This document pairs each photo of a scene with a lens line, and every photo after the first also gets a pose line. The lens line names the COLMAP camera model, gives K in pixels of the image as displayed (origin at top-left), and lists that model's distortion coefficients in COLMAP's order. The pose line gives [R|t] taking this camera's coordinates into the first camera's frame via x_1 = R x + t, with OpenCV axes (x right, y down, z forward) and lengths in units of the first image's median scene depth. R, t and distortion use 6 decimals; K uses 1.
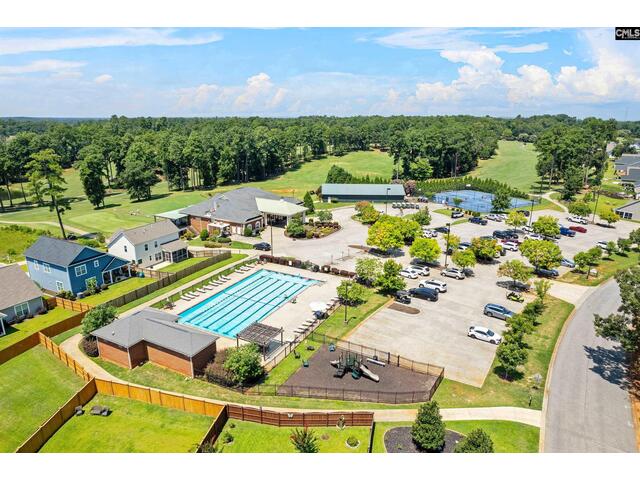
lens RADIAL K [[410.8, 0, 320.0], [0, 410.8, 240.0], [0, 0, 1]] dist [-0.089042, 0.076471]
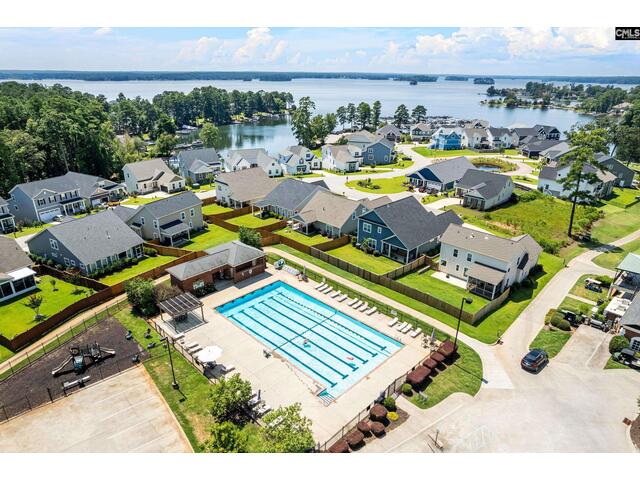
lens RADIAL K [[410.8, 0, 320.0], [0, 410.8, 240.0], [0, 0, 1]] dist [-0.089042, 0.076471]
pose [[-0.297904, 0.354023, -0.886522, 0.439349], [-0.282778, 0.854278, 0.436171, -0.336981], [0.911751, 0.380626, -0.154382, 1.024487]]
